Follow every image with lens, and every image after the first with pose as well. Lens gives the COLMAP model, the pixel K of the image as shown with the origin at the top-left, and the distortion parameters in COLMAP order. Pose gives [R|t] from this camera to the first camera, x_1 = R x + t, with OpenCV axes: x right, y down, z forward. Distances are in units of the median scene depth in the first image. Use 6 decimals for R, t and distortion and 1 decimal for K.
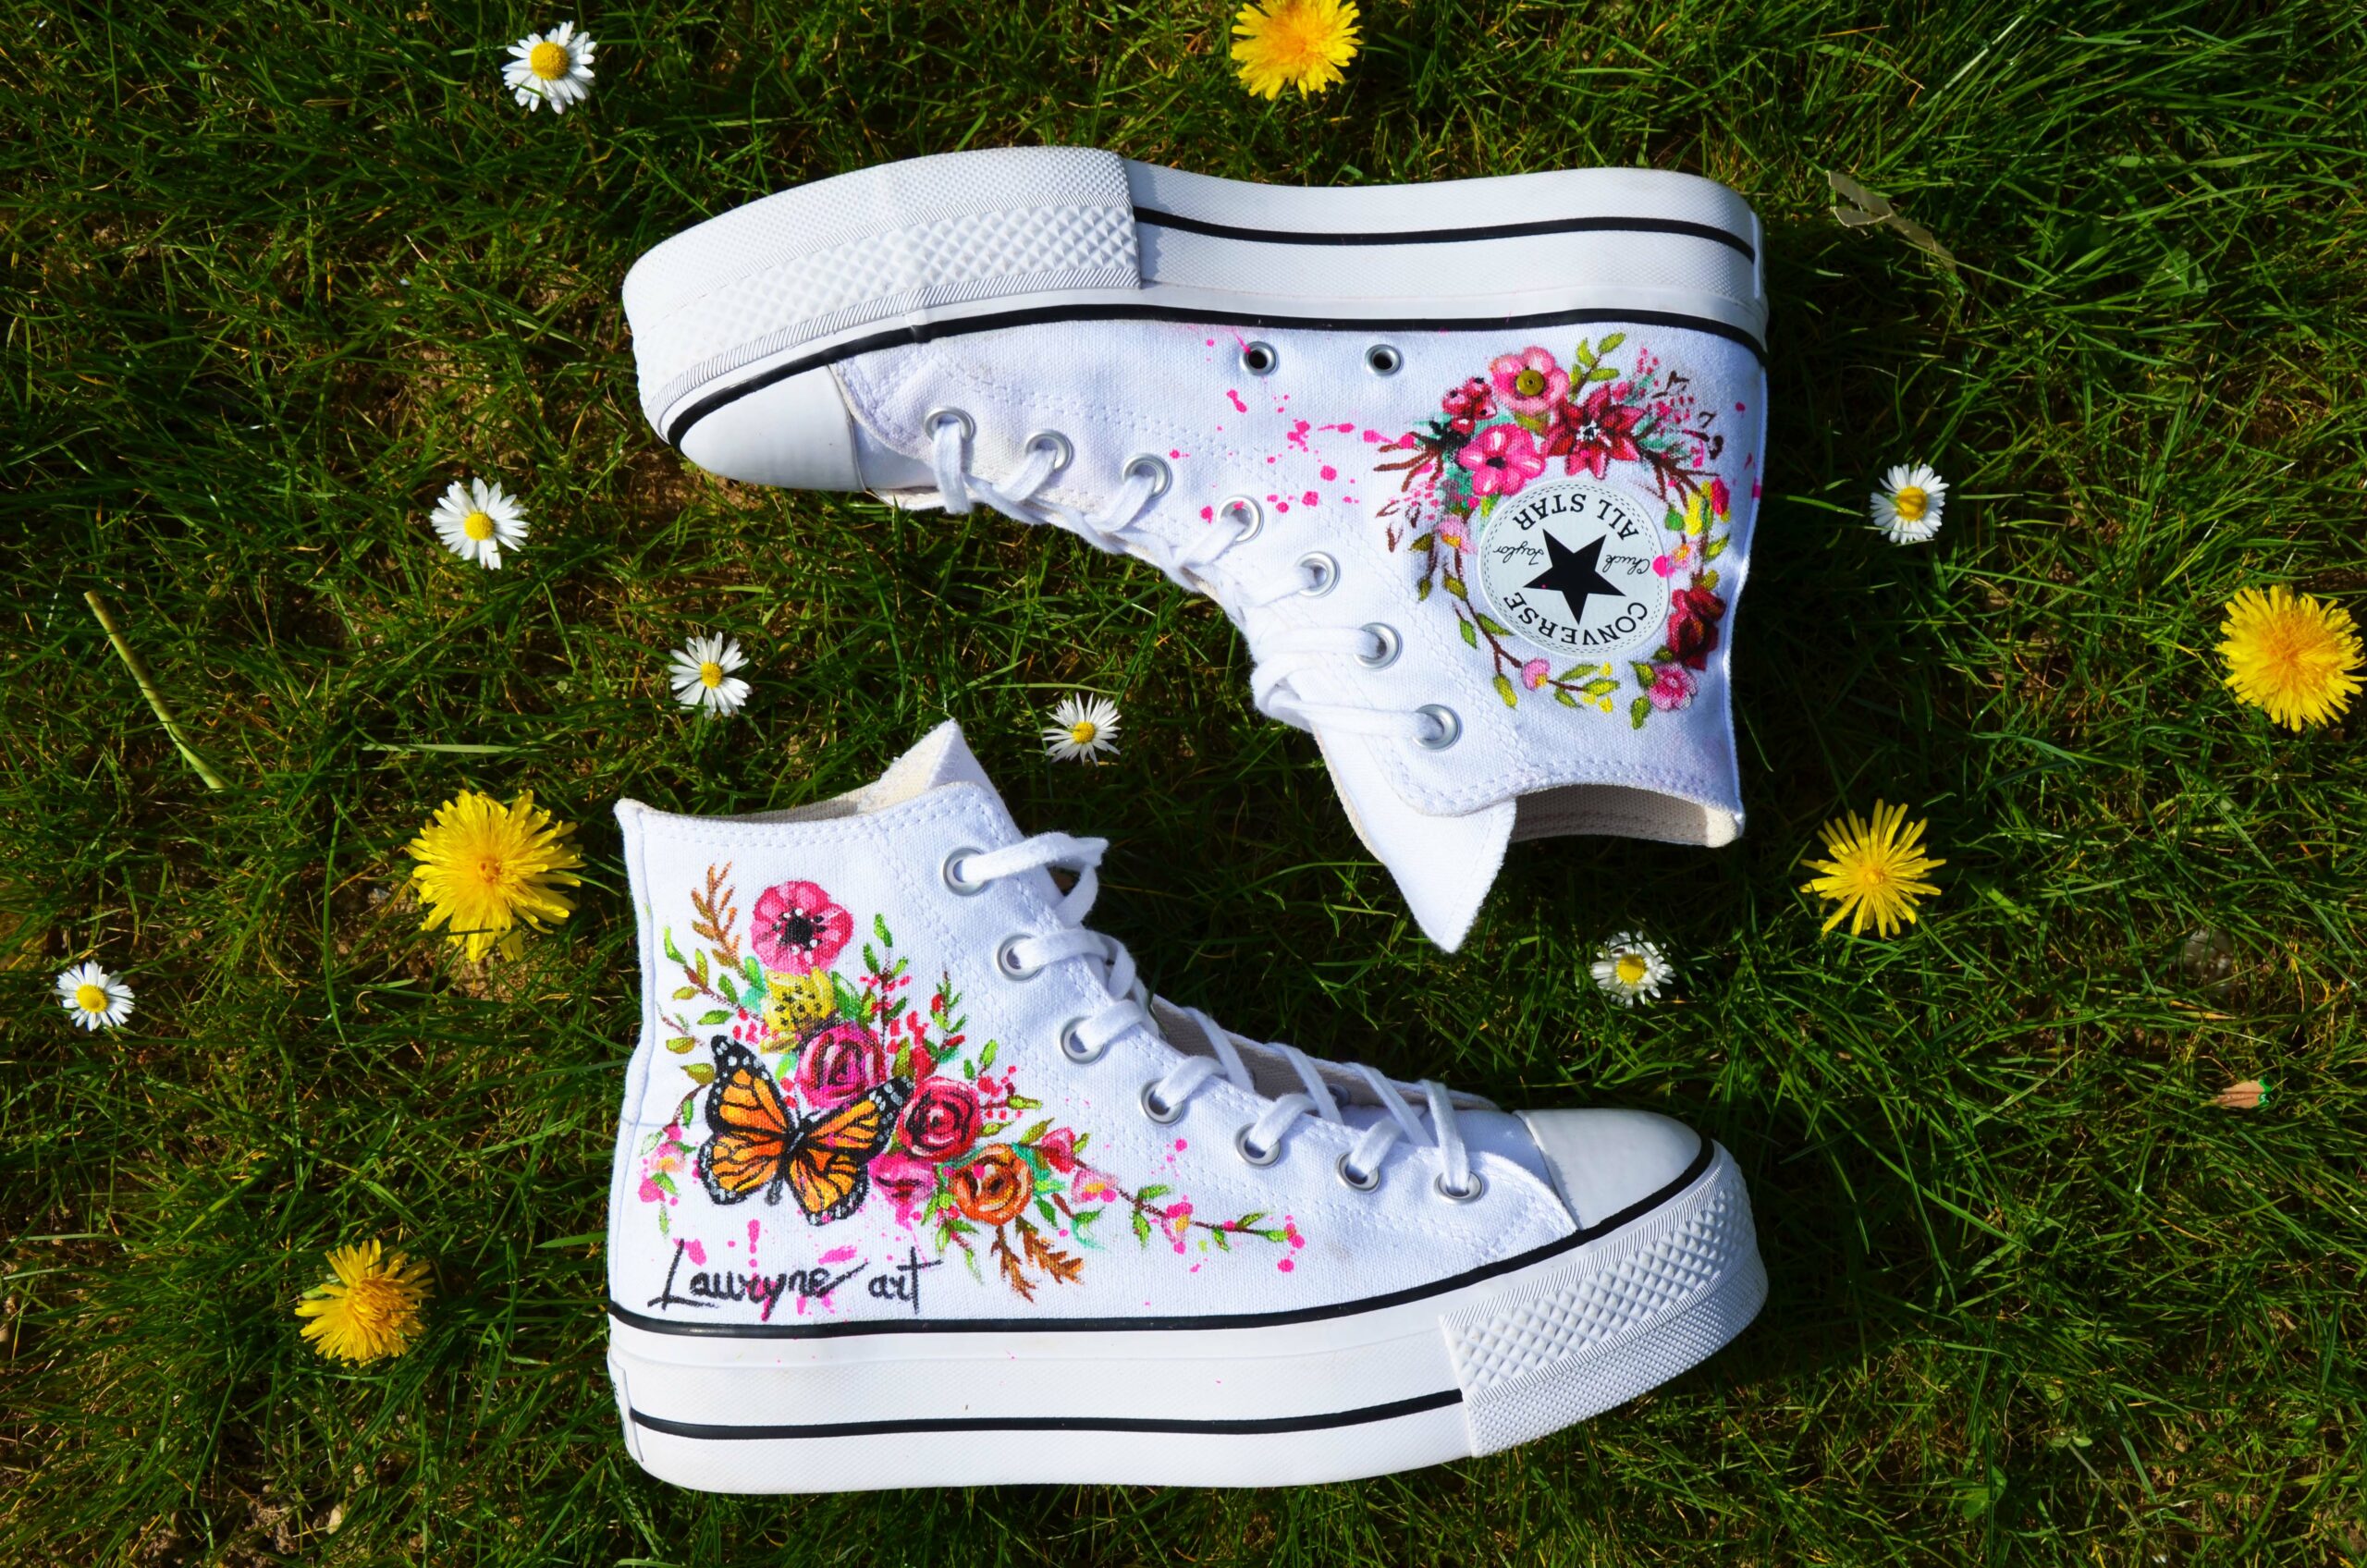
lens RADIAL K [[2547.4, 0, 1168.2], [0, 2547.4, 783.2], [0, 0, 1]] dist [-0.086723, 0.300176]
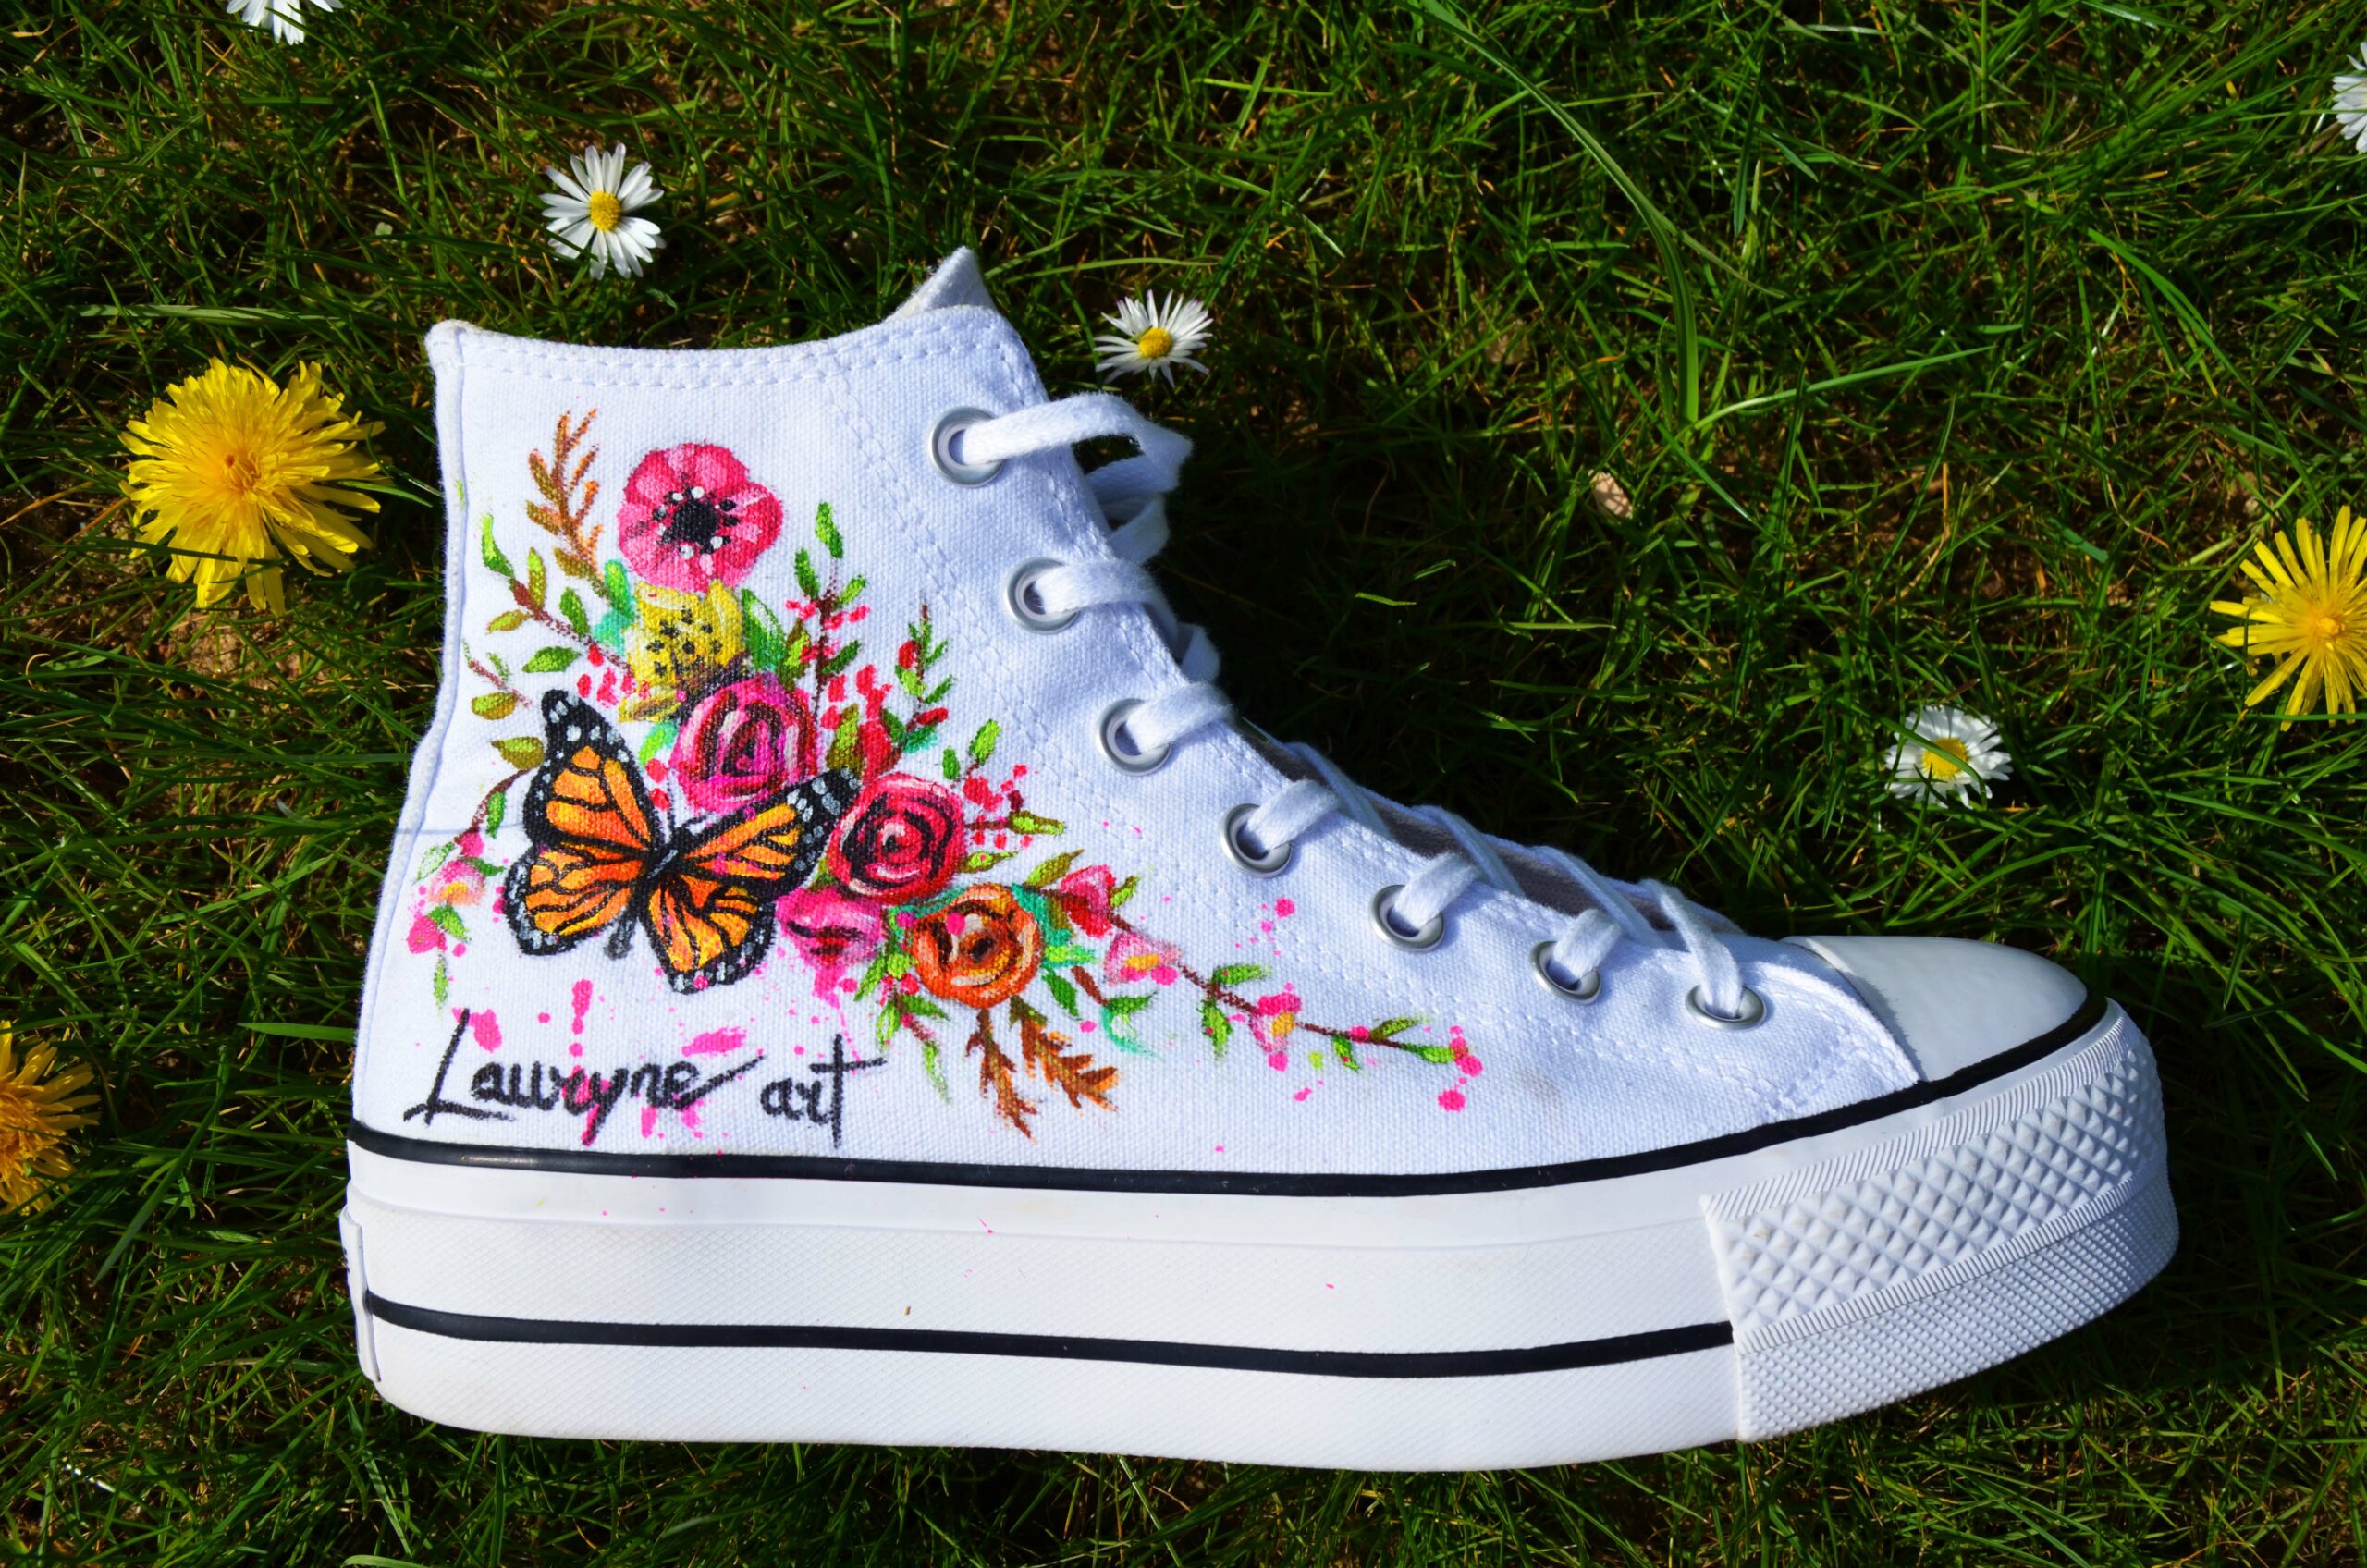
lens RADIAL K [[2510.0, 0, 1183.5], [0, 2510.0, 784.0], [0, 0, 1]] dist [-0.099208, 0.254210]
pose [[0.997898, 0.064149, 0.009196, -0.027066], [-0.063306, 0.995300, -0.073278, 0.158343], [-0.013854, 0.072542, 0.997269, 0.389591]]
